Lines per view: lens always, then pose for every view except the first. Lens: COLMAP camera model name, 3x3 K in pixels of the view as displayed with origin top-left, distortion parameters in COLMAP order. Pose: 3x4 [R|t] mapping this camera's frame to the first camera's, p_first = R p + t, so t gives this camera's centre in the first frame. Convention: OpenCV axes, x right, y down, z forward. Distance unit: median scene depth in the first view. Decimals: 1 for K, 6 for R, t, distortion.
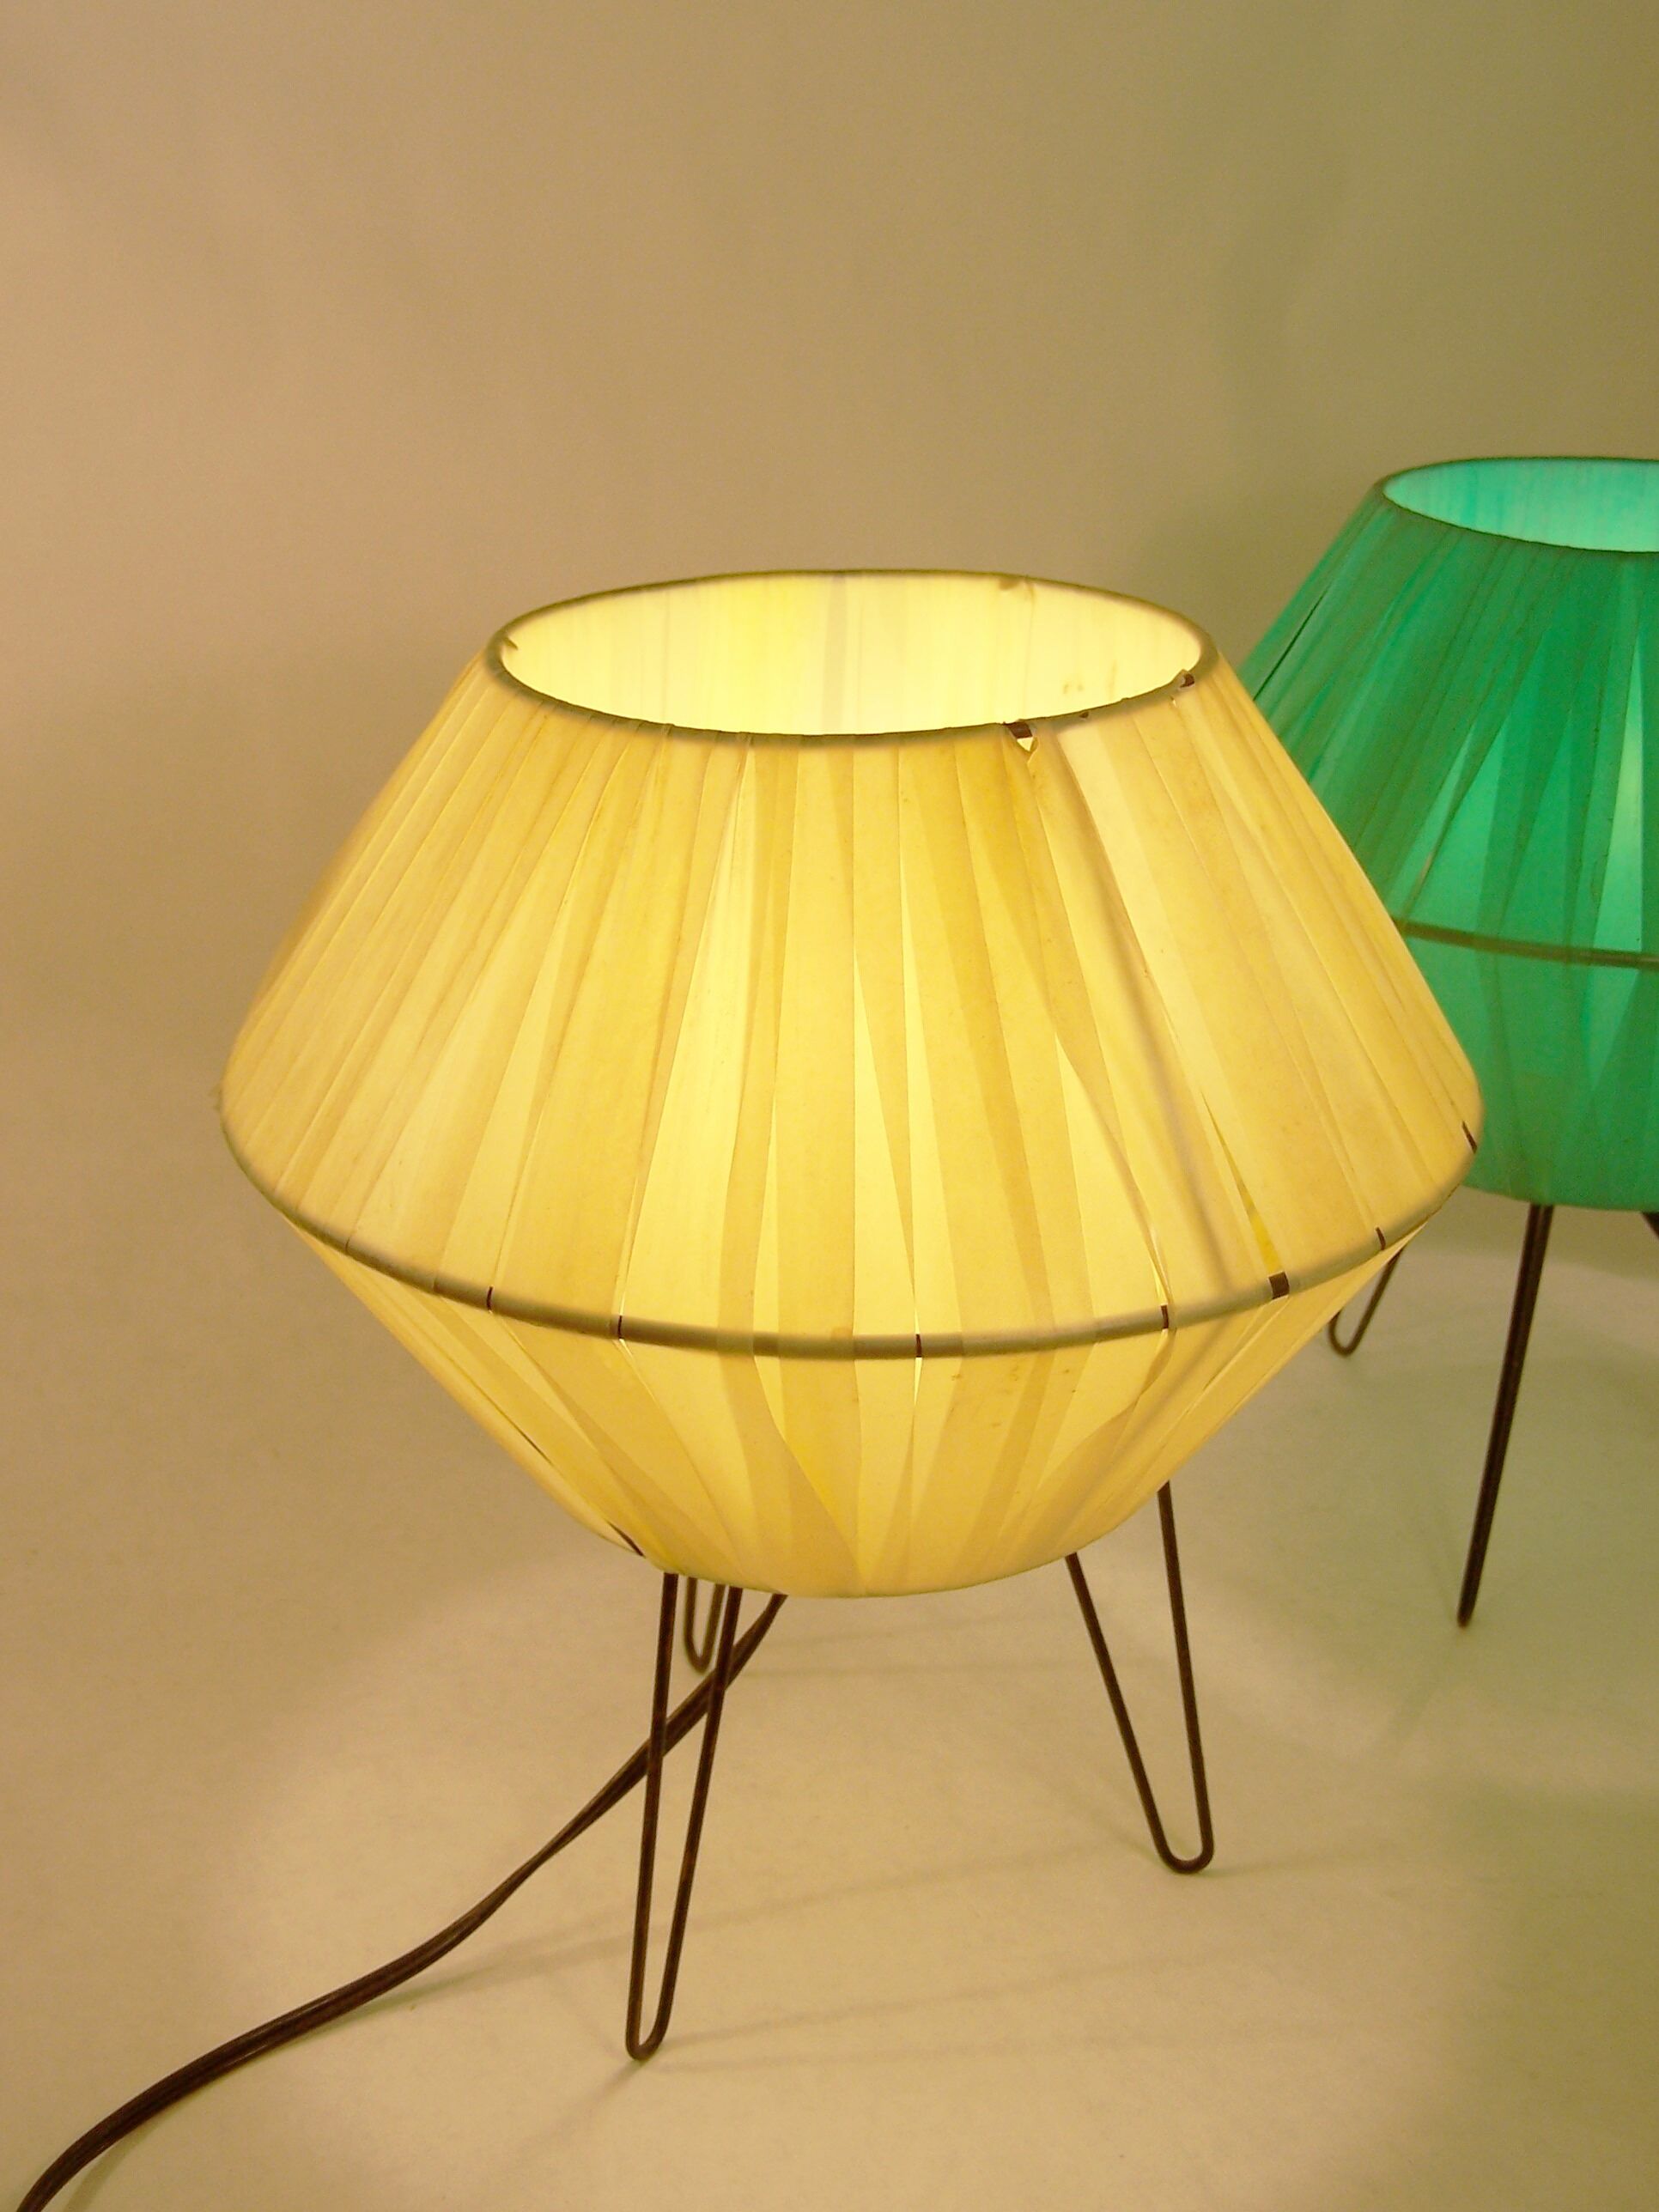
lens RADIAL K [[2475.4, 0, 829.5], [0, 2475.4, 1106.0], [0, 0, 1]] dist [-0.249406, 0.384970]
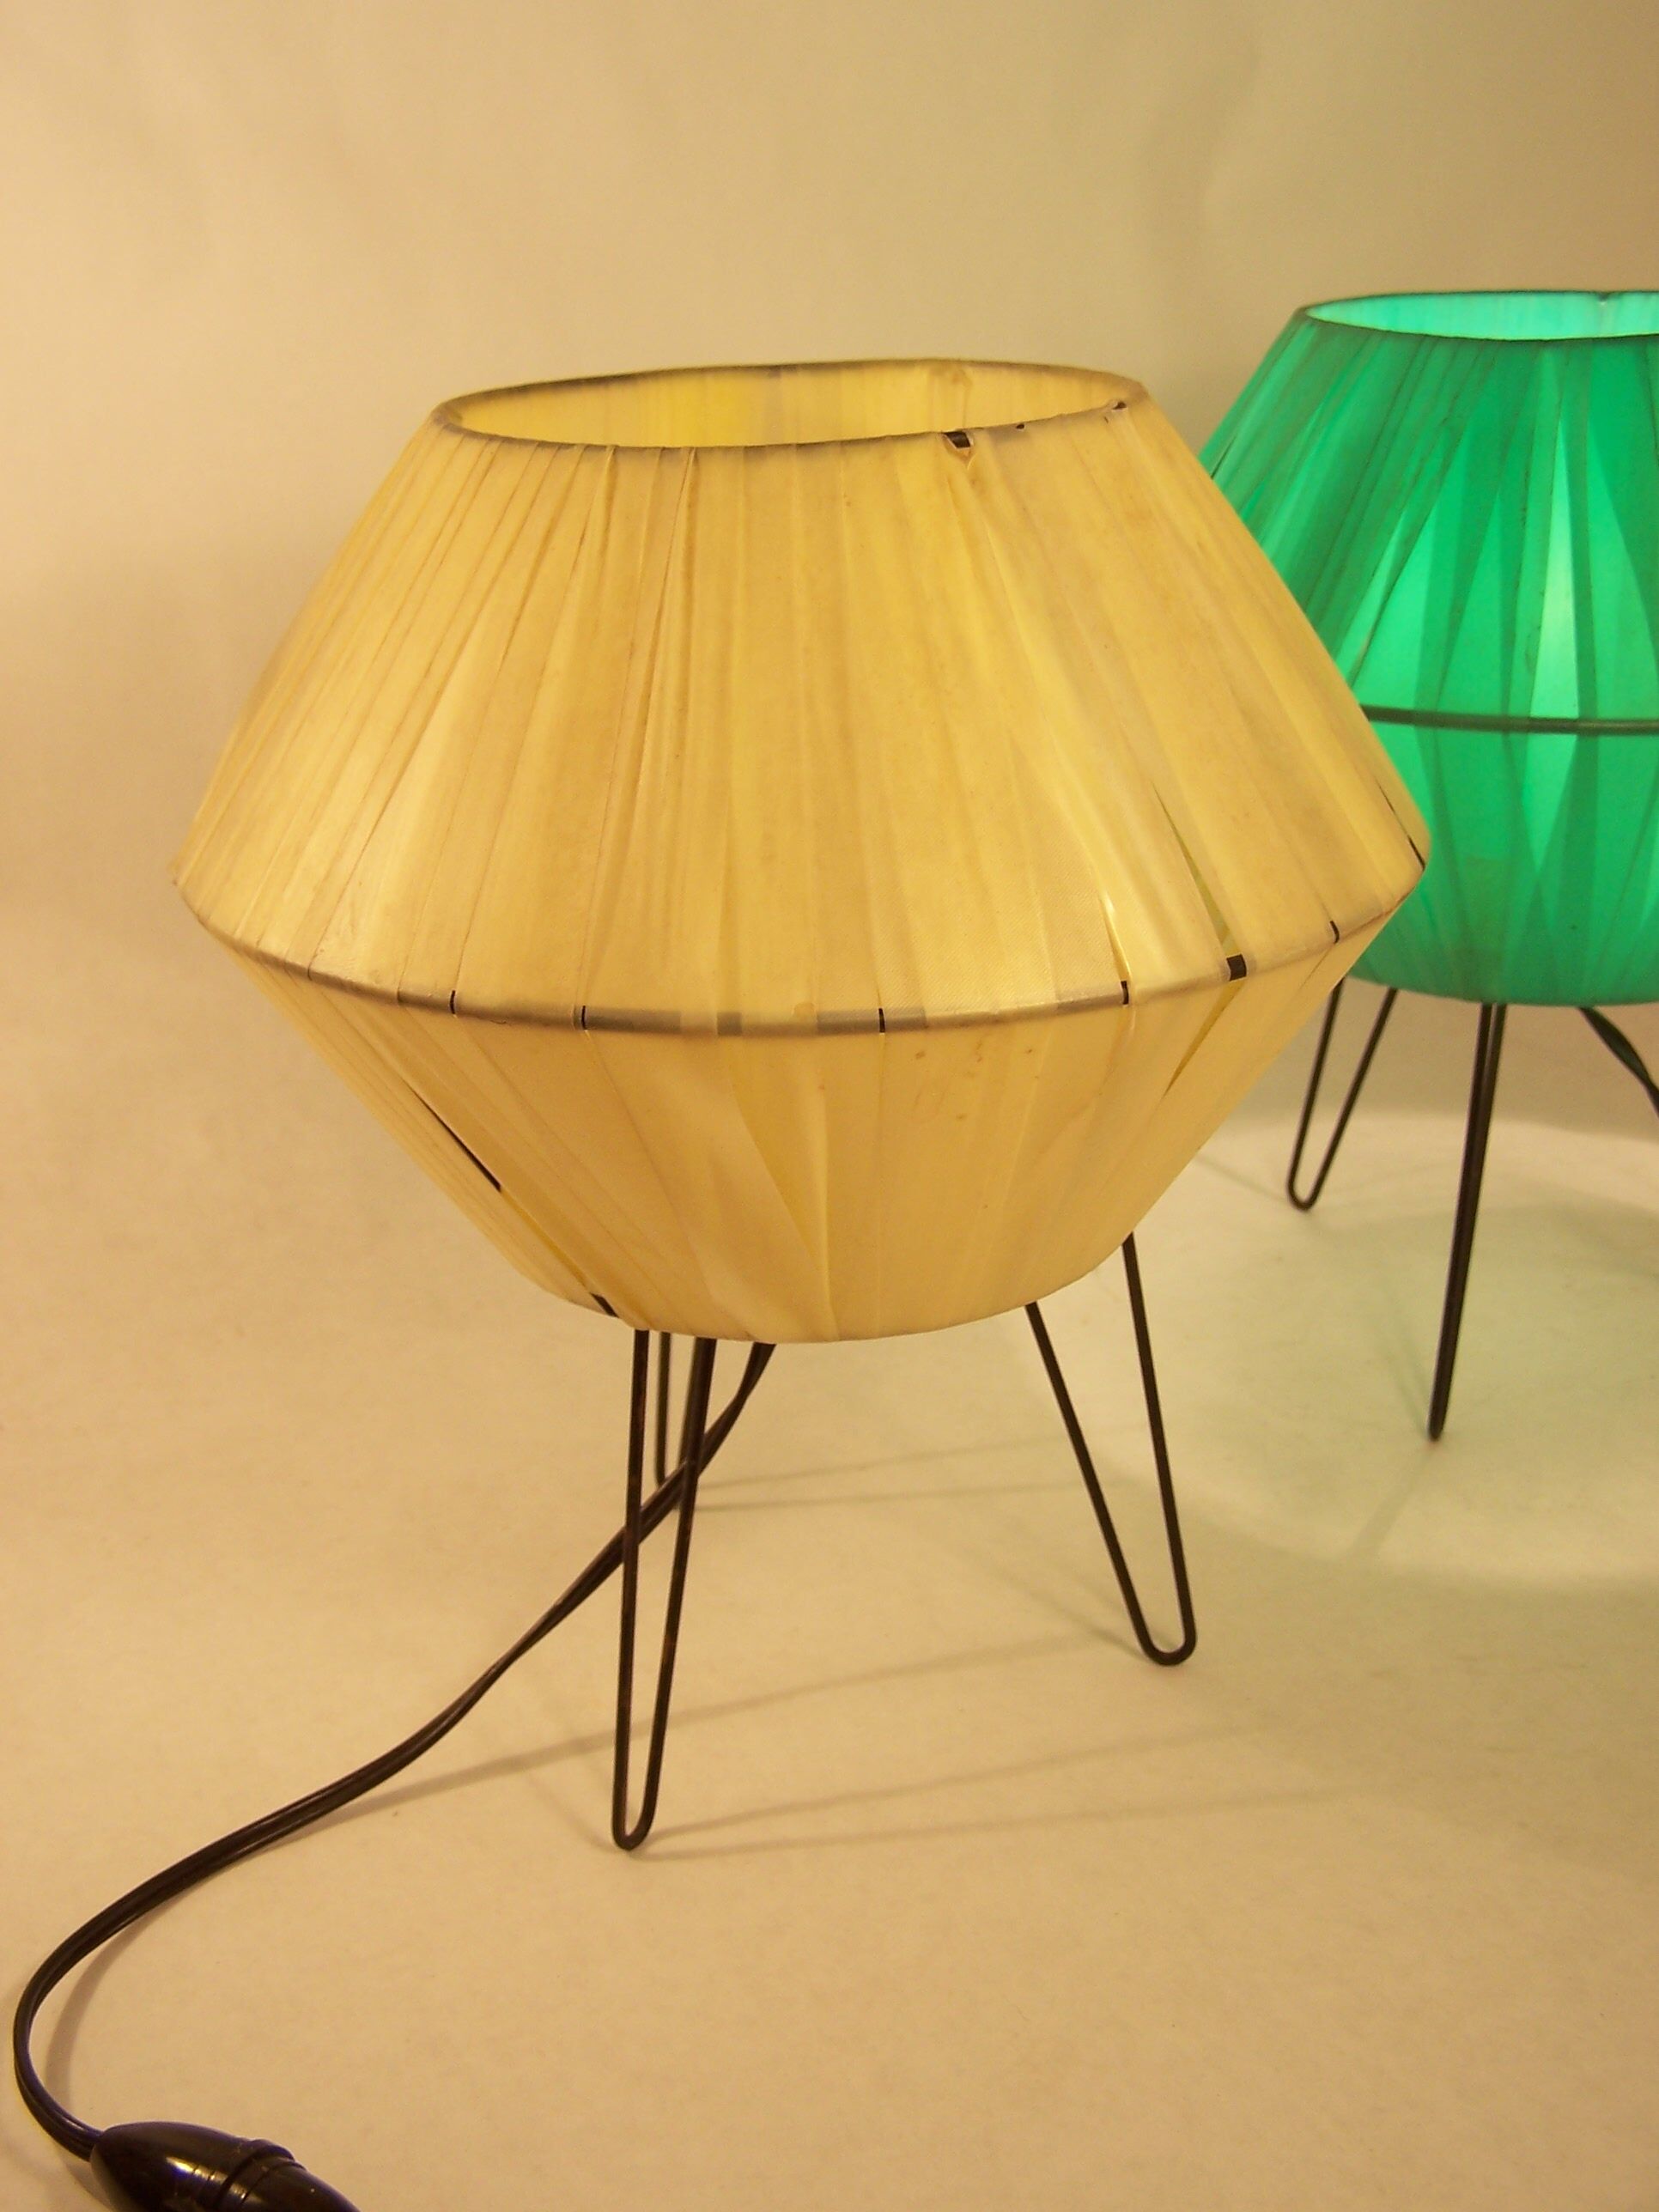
lens RADIAL K [[2475.4, 0, 829.5], [0, 2475.4, 1106.0], [0, 0, 1]] dist [-0.249406, 0.384970]
pose [[0.999146, -0.035598, 0.020982, -0.005290], [0.035929, 0.999233, -0.015602, 0.103887], [-0.020410, 0.016343, 0.999658, -0.004702]]
